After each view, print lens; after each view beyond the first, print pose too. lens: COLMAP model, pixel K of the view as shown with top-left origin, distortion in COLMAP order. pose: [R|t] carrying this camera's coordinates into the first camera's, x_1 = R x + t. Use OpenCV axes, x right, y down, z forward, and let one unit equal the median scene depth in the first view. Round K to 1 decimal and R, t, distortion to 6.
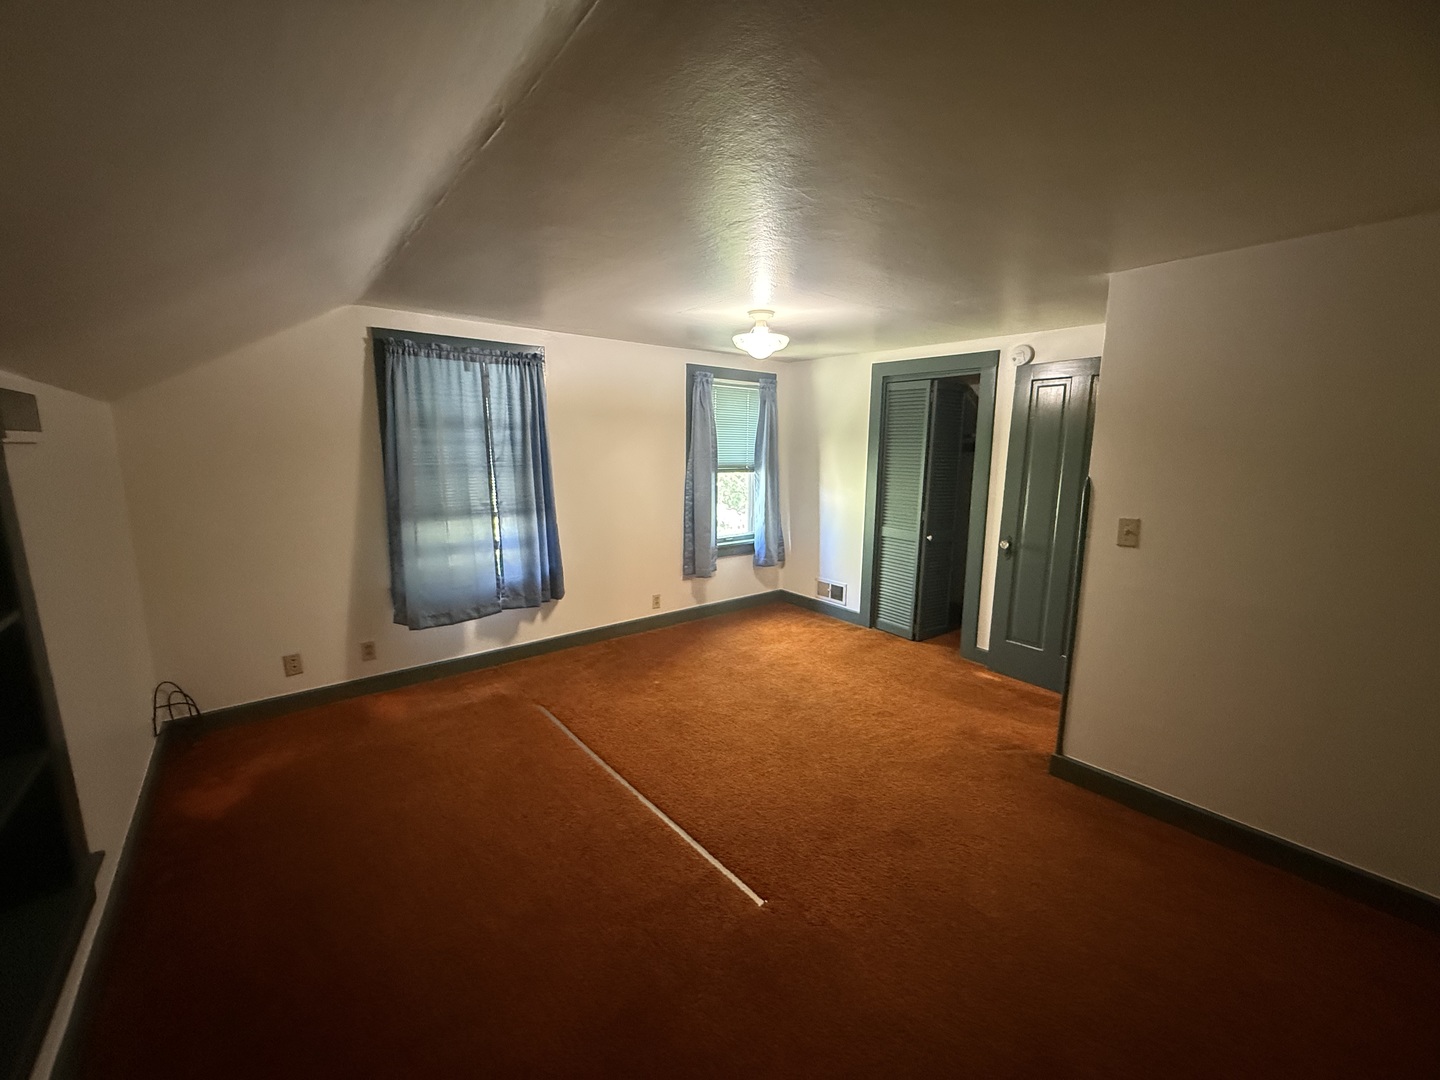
lens RADIAL K [[573.2, 0, 718.7], [0, 573.2, 543.2], [0, 0, 1]] dist [0.002591, 0.000164]
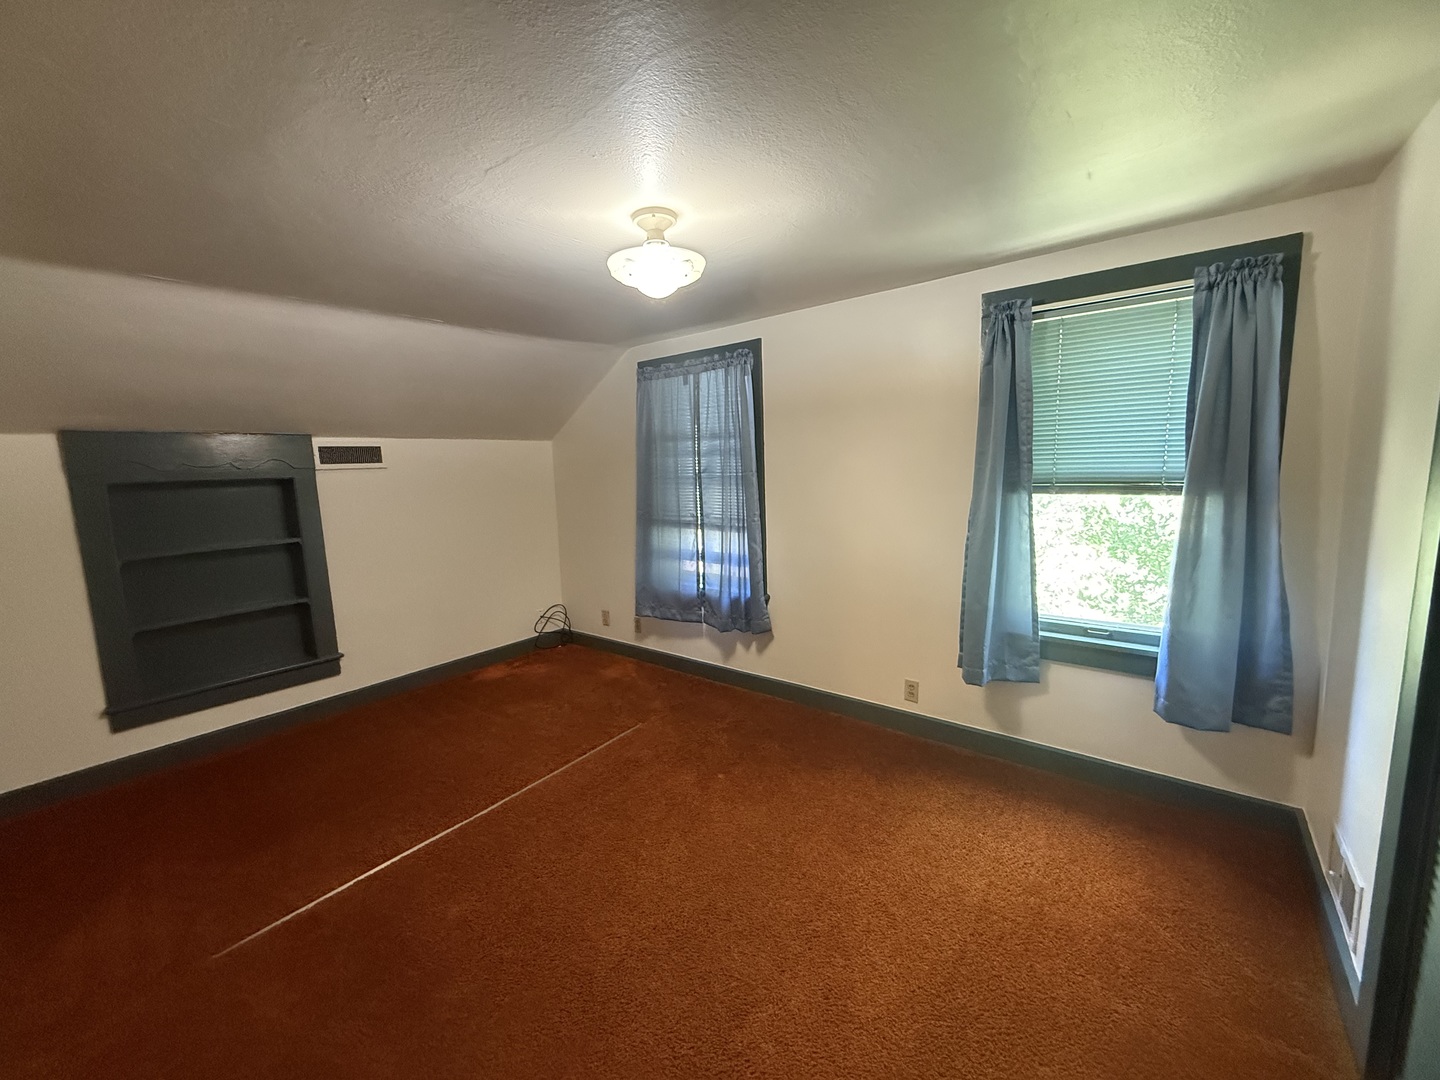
lens RADIAL K [[573.2, 0, 720.8], [0, 573.2, 538.7], [0, 0, 1]] dist [0.002591, 0.000164]
pose [[0.215624, 0.117059, -0.969435, 0.537018], [-0.125683, 0.987858, 0.091329, -0.117328], [0.968354, 0.102148, 0.227718, 0.770098]]
